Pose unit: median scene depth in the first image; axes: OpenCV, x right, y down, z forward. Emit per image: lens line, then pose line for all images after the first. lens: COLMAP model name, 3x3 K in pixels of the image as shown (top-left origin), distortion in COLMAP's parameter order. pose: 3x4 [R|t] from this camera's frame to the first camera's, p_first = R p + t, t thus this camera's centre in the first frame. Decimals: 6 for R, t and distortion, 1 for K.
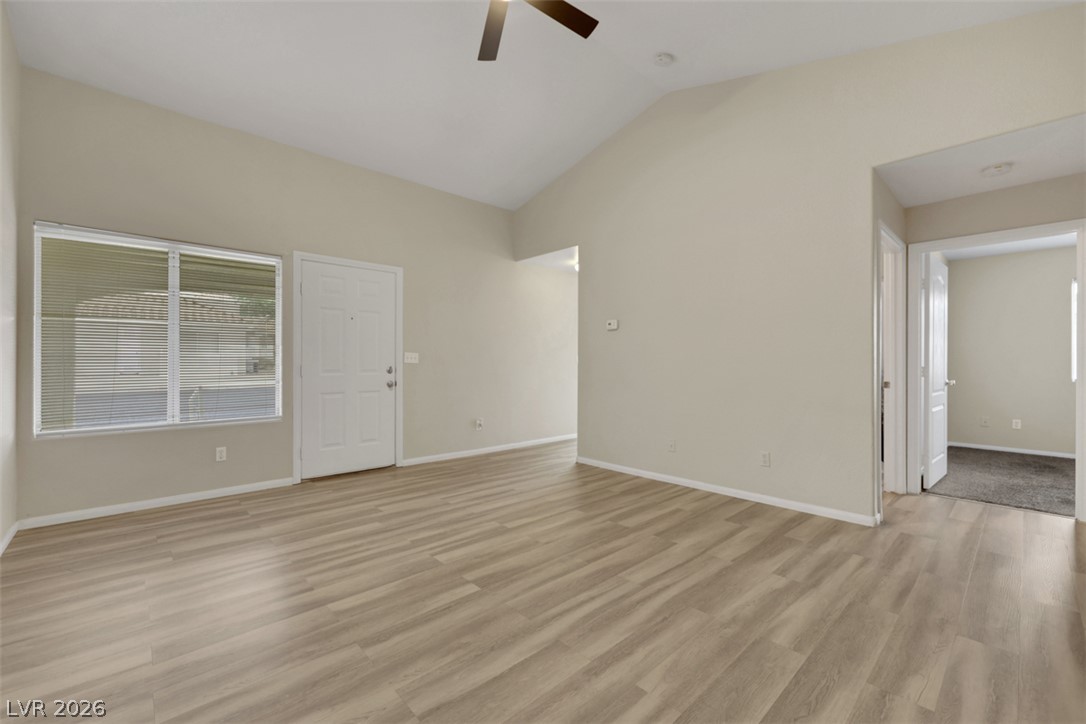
lens RADIAL K [[448.1, 0, 541.8], [0, 448.1, 359.9], [0, 0, 1]] dist [0.000597, 0.000287]
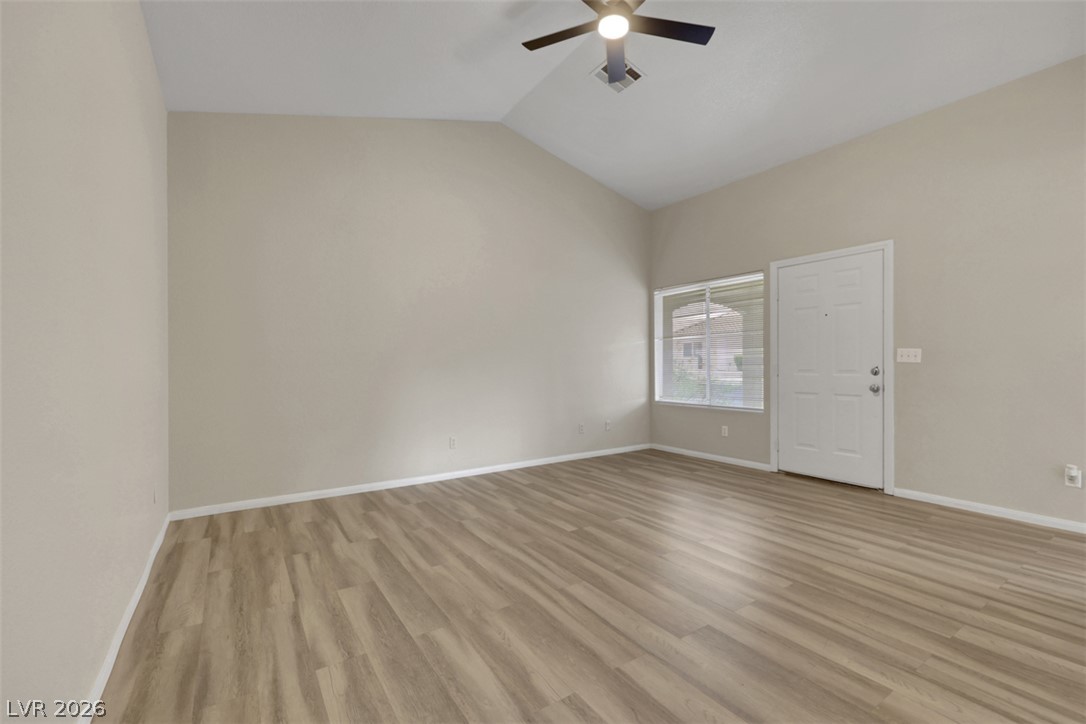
lens RADIAL K [[468.3, 0, 543.0], [0, 468.3, 362.0], [0, 0, 1]] dist [0.000075, 0.000183]
pose [[-0.156291, -0.002946, -0.987707, 1.014250], [0.013260, 0.999899, -0.005081, 0.003629], [0.987622, -0.013891, -0.156237, 0.912902]]
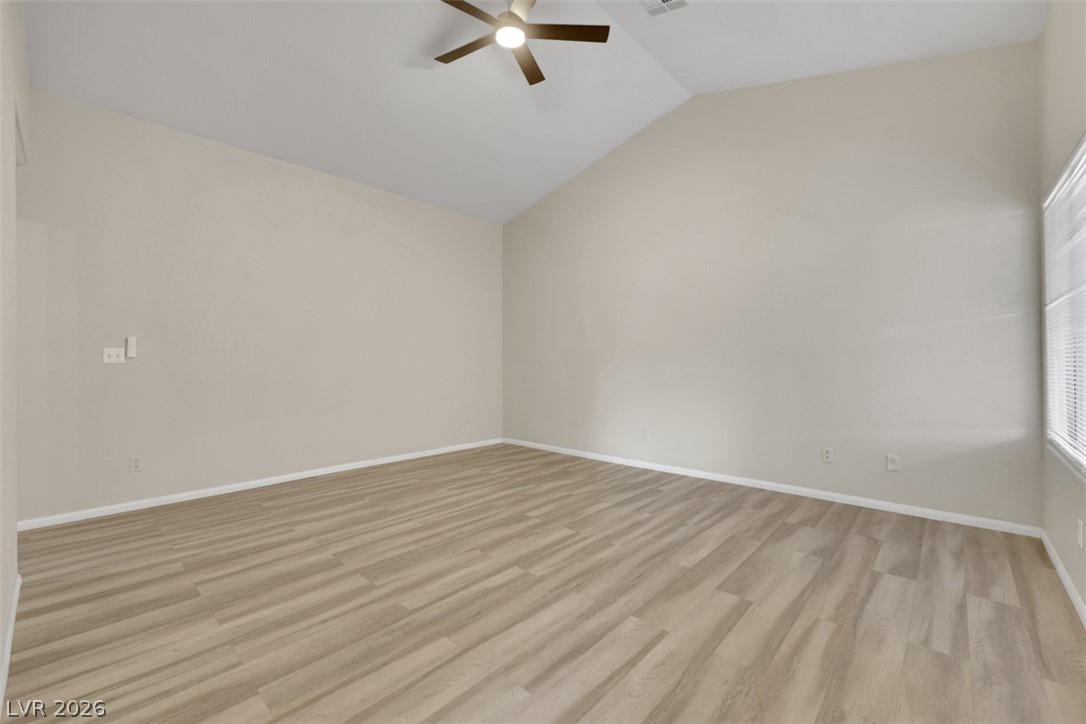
lens RADIAL K [[448.1, 0, 541.8], [0, 448.1, 359.9], [0, 0, 1]] dist [0.000597, 0.000287]
pose [[-0.996940, 0.004795, -0.078021, -0.063828], [0.005392, 0.999958, -0.007441, 0.010534], [0.077982, -0.007839, -0.996924, 1.969607]]
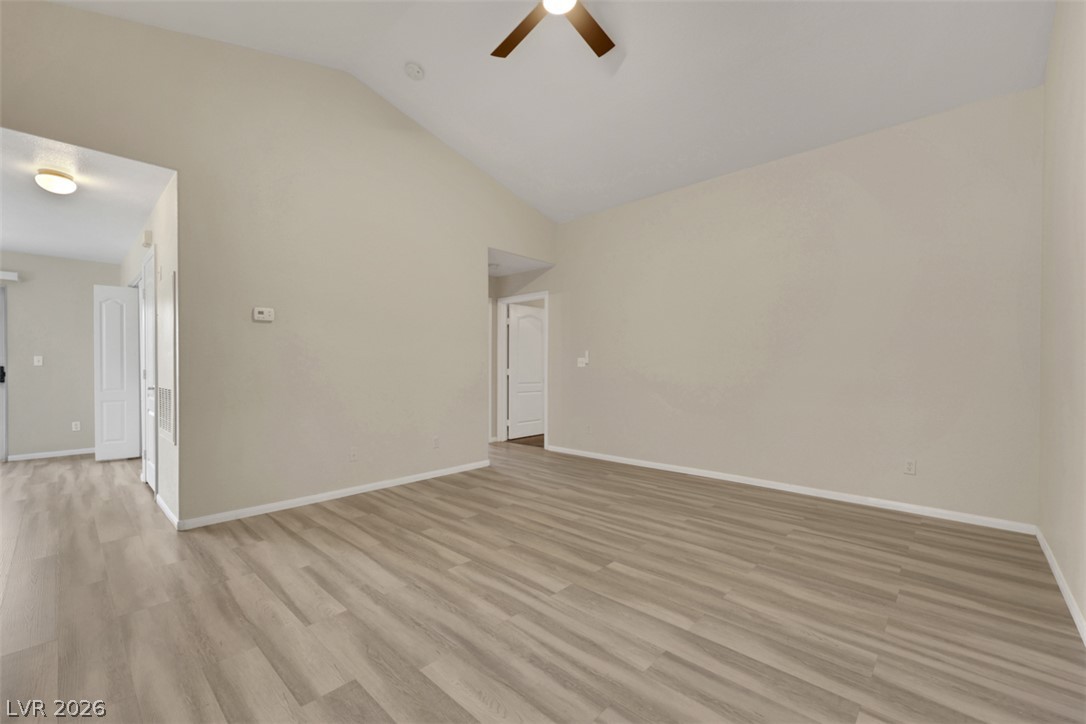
lens RADIAL K [[448.1, 0, 541.8], [0, 448.1, 359.9], [0, 0, 1]] dist [0.000597, 0.000287]
pose [[-0.070753, 0.014655, 0.997386, -1.023669], [-0.005792, 0.999869, -0.015102, 0.005216], [-0.997477, -0.006846, -0.070659, 1.010407]]
